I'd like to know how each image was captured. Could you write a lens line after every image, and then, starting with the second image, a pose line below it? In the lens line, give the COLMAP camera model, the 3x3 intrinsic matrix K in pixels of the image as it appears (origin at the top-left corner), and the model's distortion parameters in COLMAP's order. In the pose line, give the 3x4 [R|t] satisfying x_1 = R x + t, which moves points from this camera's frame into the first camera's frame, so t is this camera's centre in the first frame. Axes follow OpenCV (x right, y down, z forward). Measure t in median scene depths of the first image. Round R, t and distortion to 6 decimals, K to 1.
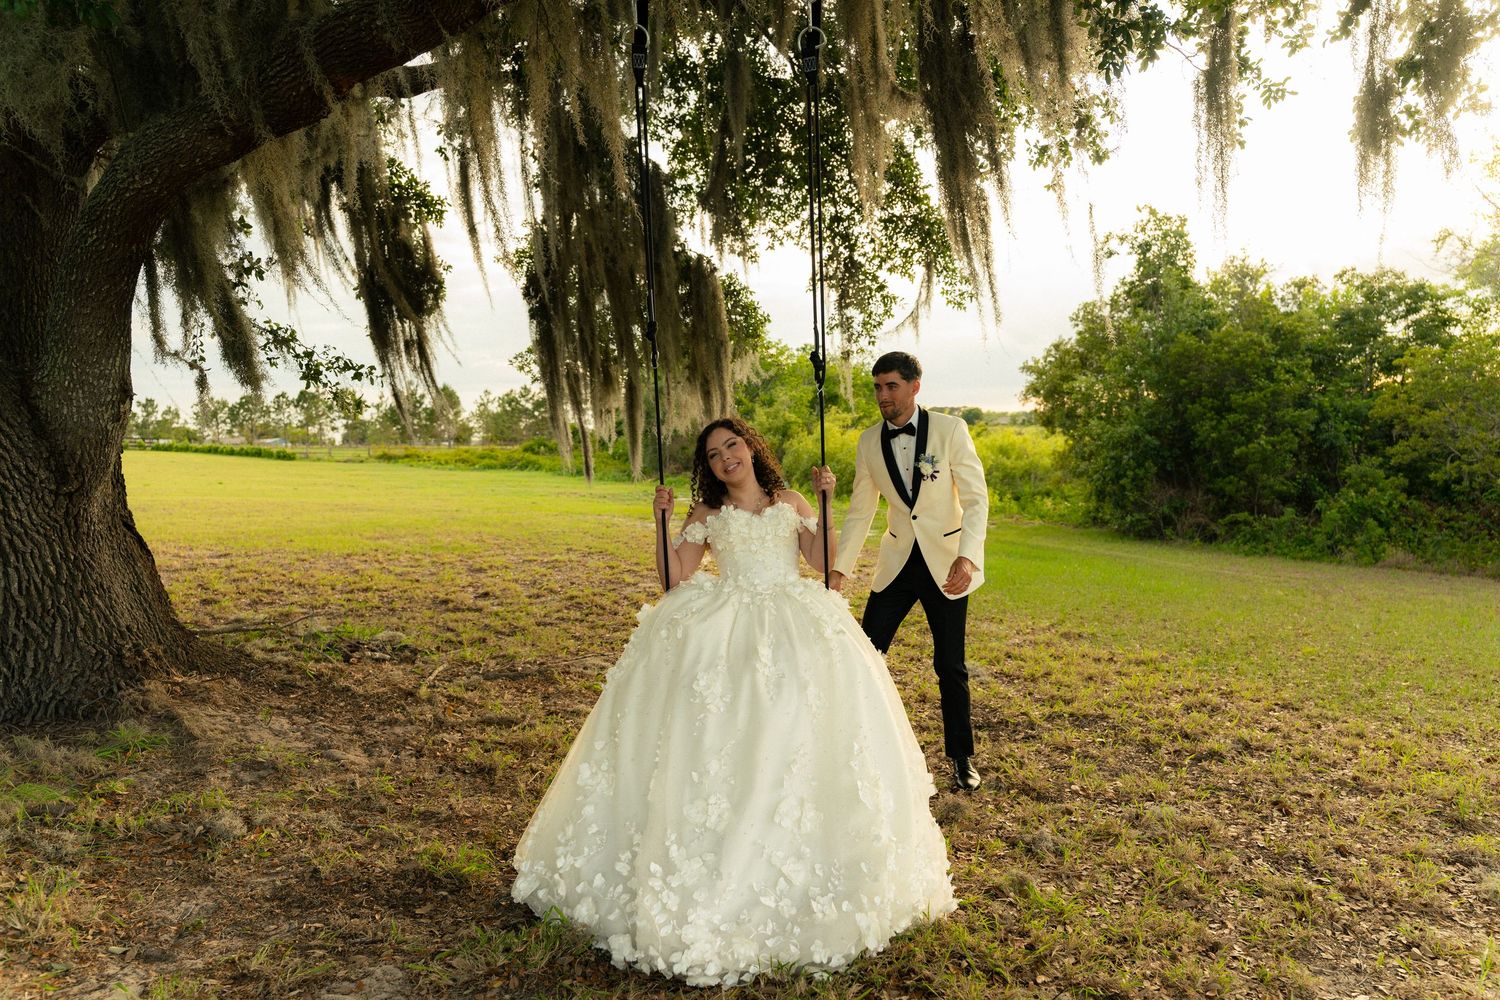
lens RADIAL K [[997.7, 0, 750.0], [0, 997.7, 500.0], [0, 0, 1]] dist [0.001826, 0.000197]
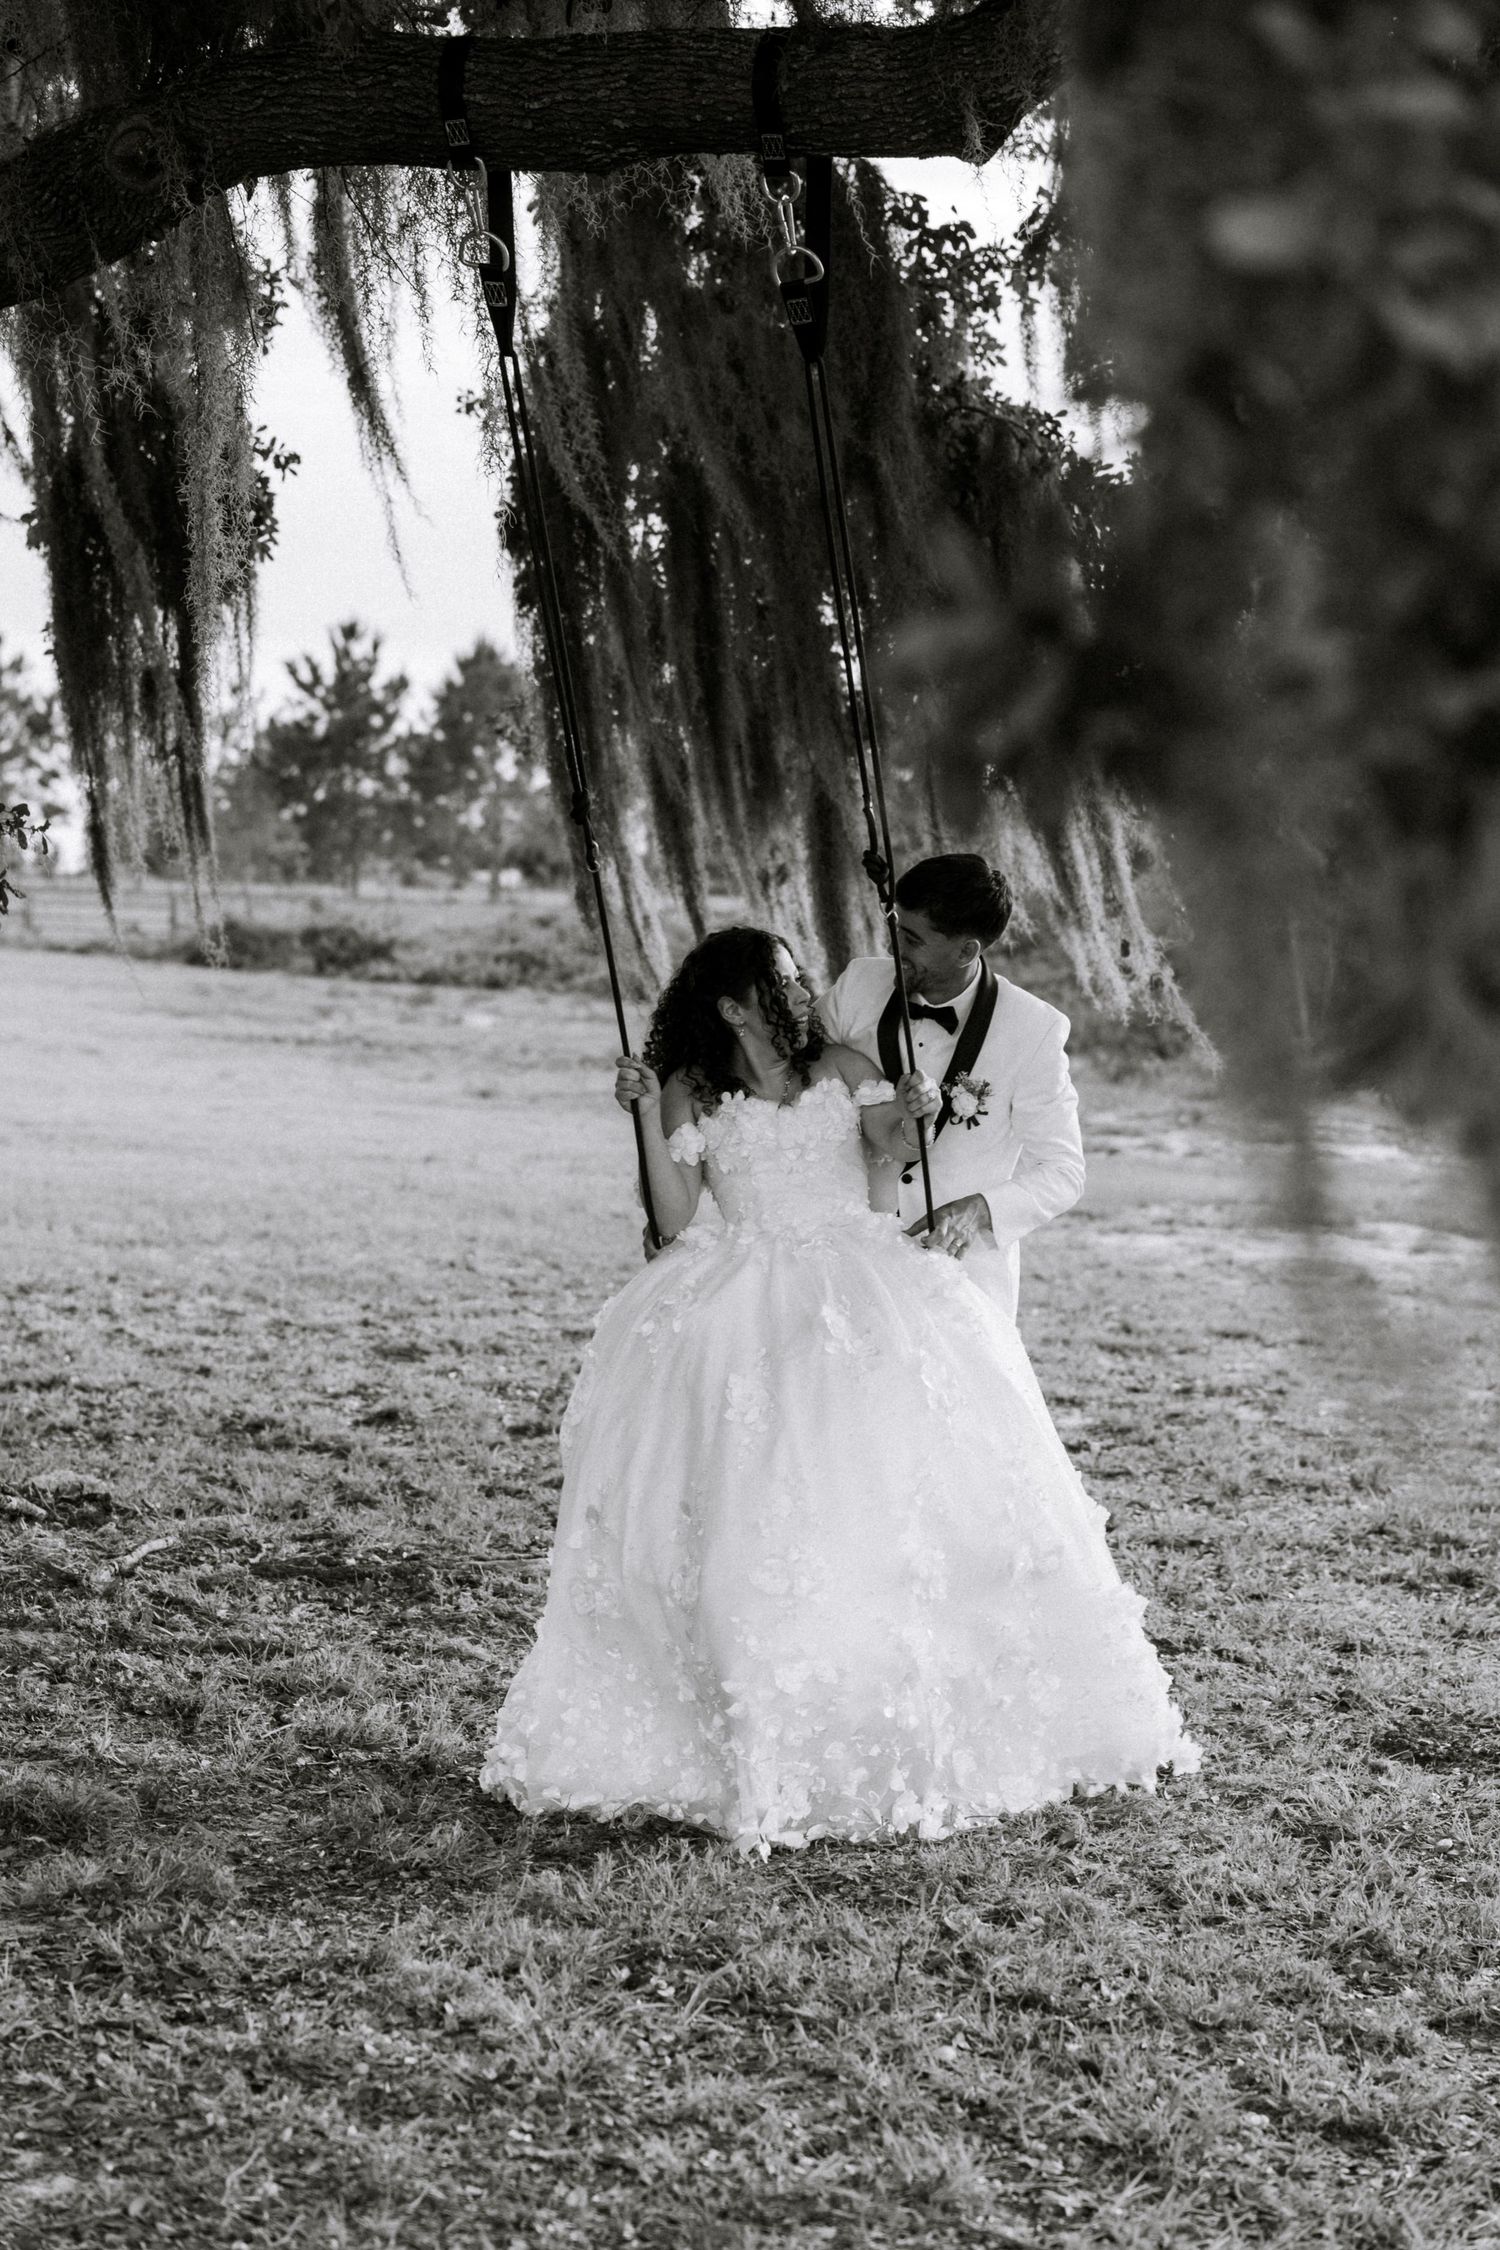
lens RADIAL K [[4386.7, 0, 750.0], [0, 4386.7, 1125.0], [0, 0, 1]] dist [-0.051885, -0.088202]
pose [[0.971633, 0.038256, -0.233380, 0.223534], [-0.039407, 0.999223, -0.000270, -0.006151], [0.233189, 0.009459, 0.972386, -0.452963]]
